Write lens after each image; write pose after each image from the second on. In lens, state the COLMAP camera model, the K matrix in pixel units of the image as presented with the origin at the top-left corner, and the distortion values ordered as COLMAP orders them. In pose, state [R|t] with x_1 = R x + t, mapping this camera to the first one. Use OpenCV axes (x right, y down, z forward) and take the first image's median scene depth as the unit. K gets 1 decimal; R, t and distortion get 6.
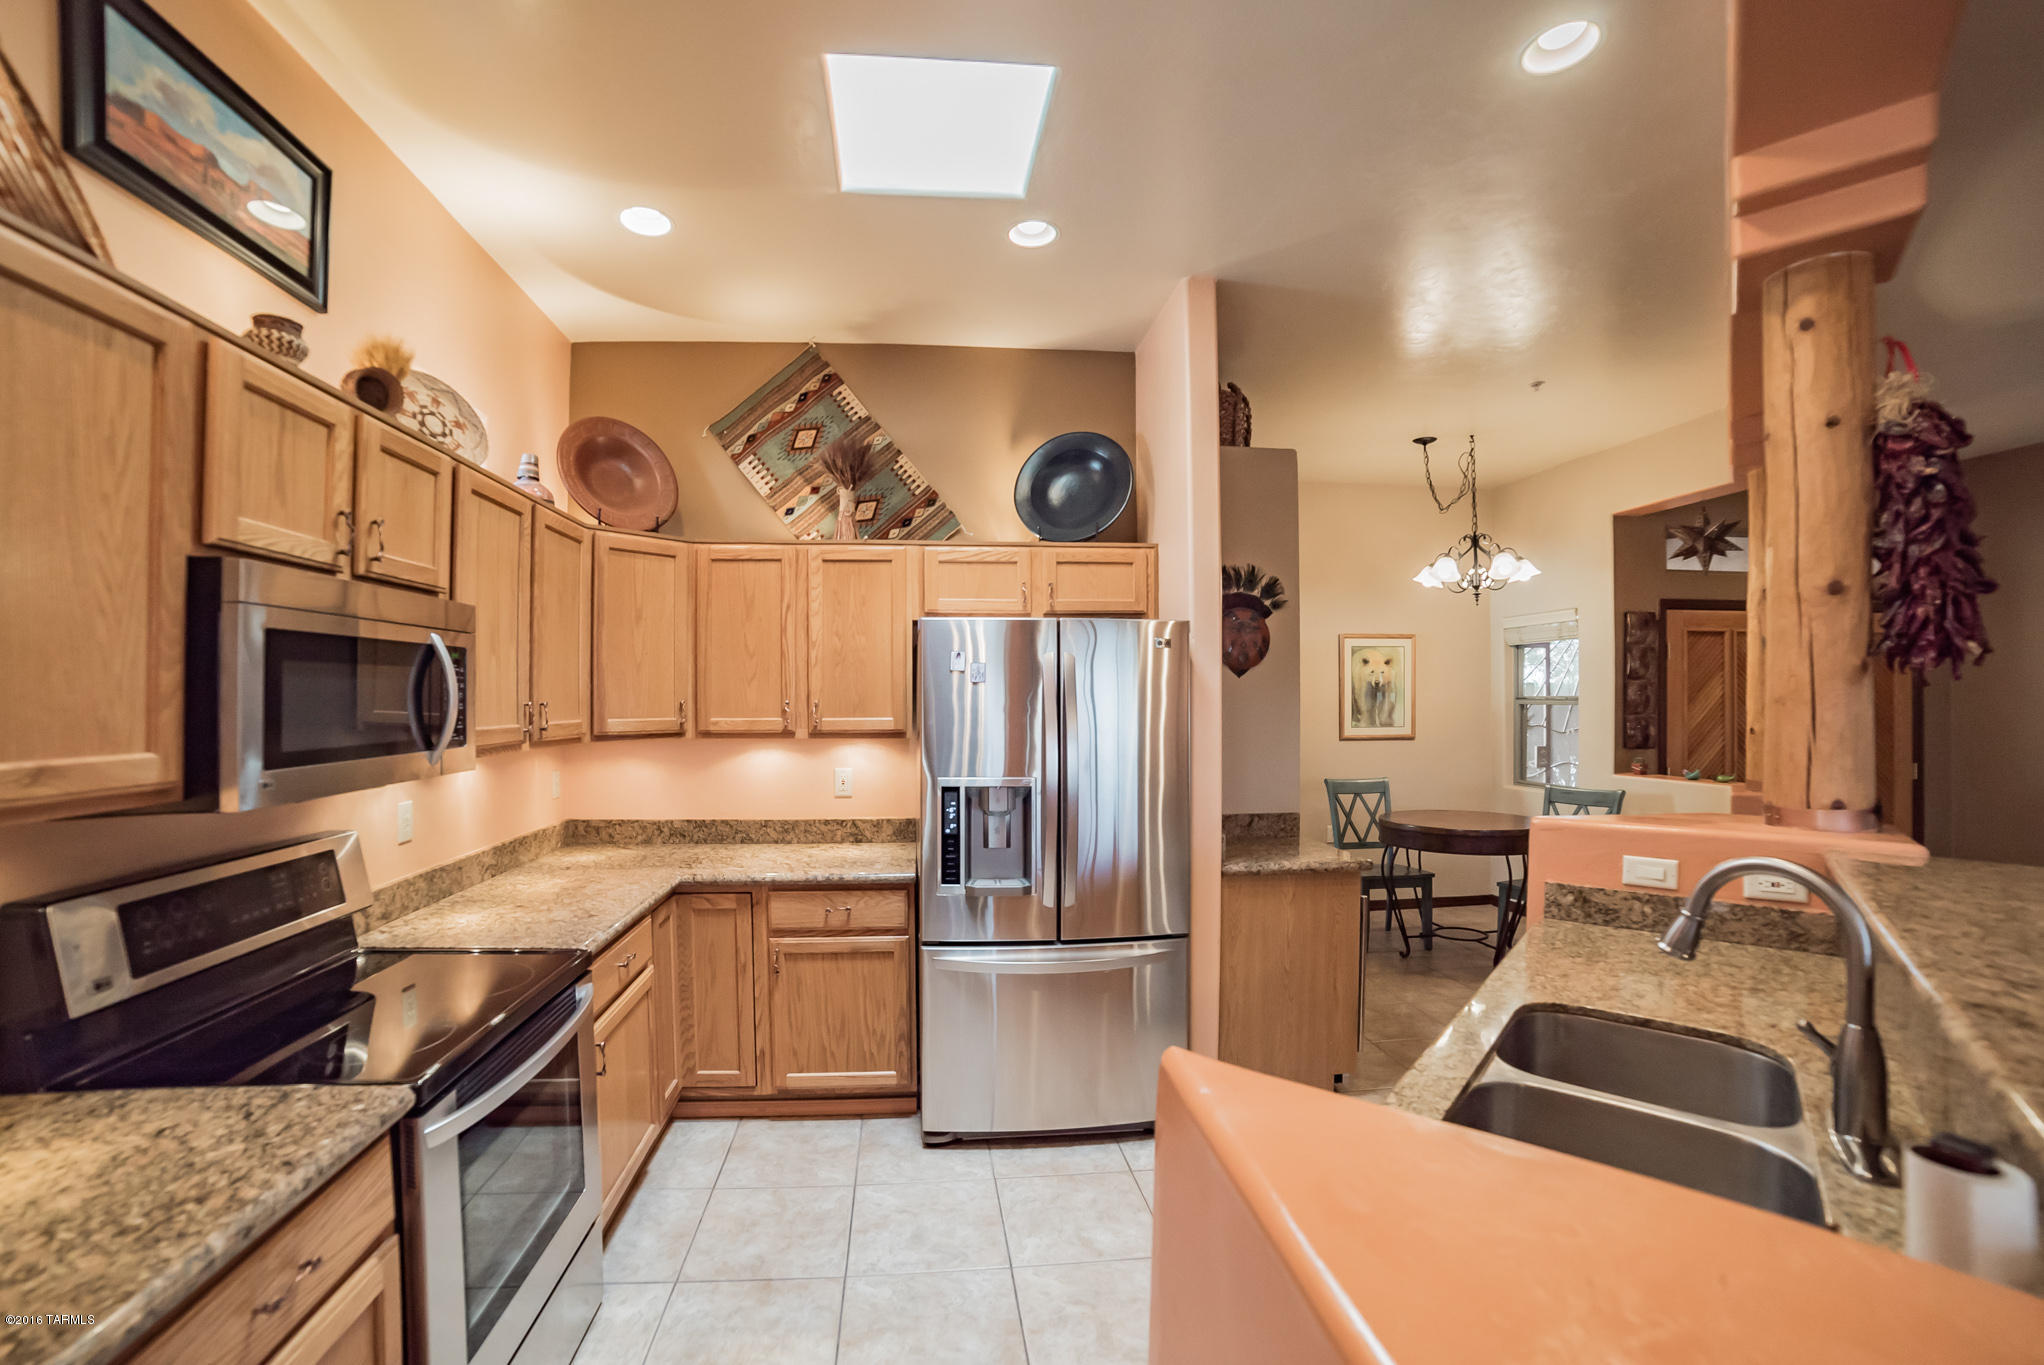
lens RADIAL K [[881.1, 0, 970.7], [0, 881.1, 694.2], [0, 0, 1]] dist [-0.058252, 0.004259]
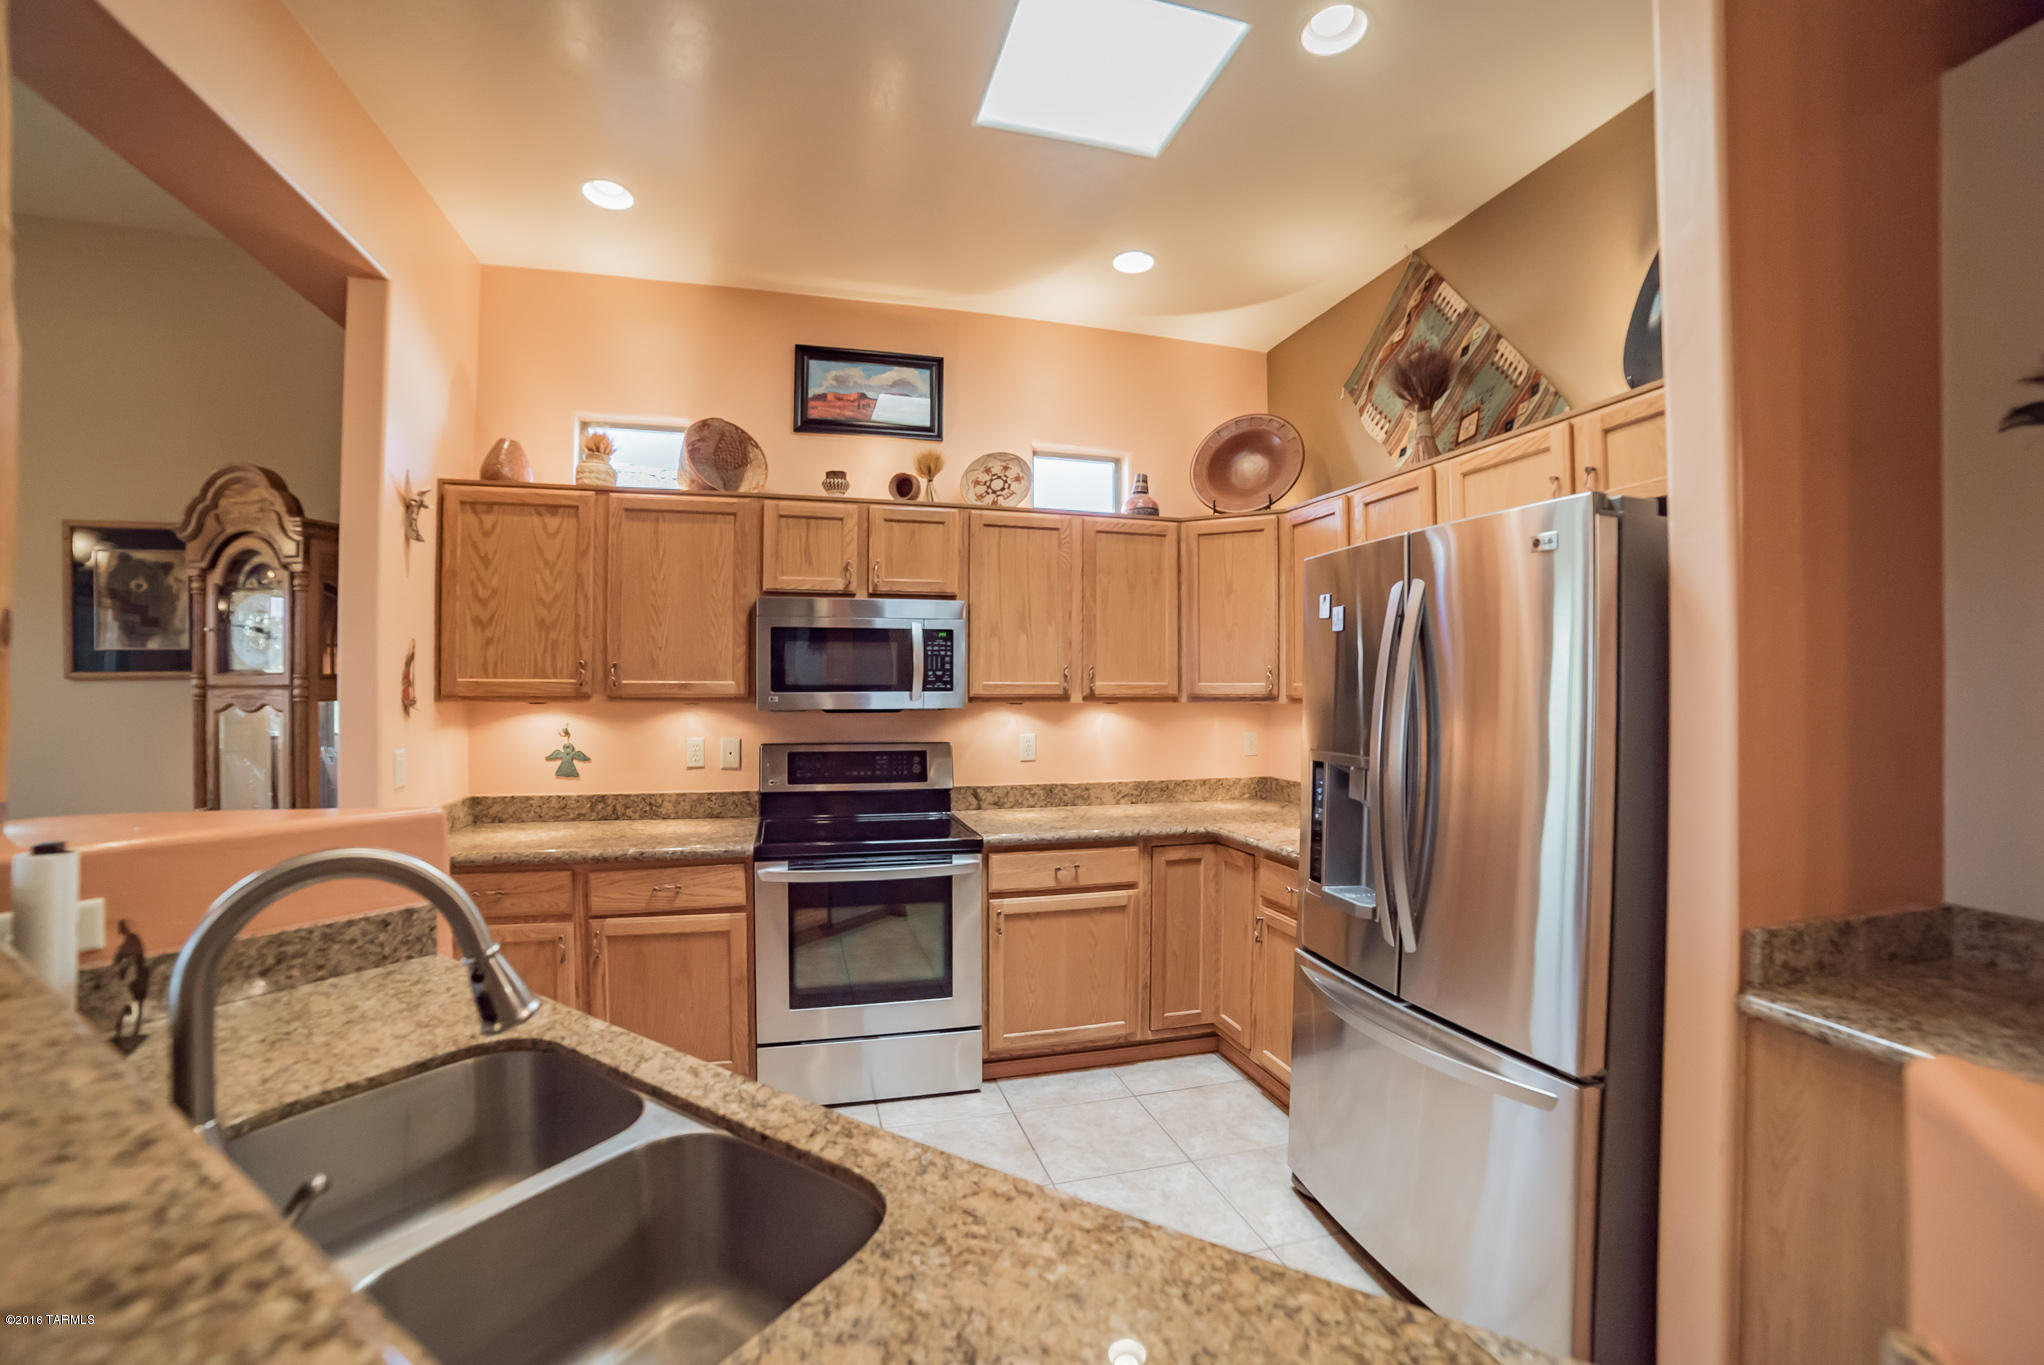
lens RADIAL K [[881.1, 0, 1063.4], [0, 881.1, 672.0], [0, 0, 1]] dist [-0.058252, 0.004259]
pose [[0.206279, -0.013970, -0.978393, 0.603680], [-0.001544, 0.999892, -0.014603, 0.027875], [0.978492, 0.004523, 0.206235, 0.508239]]
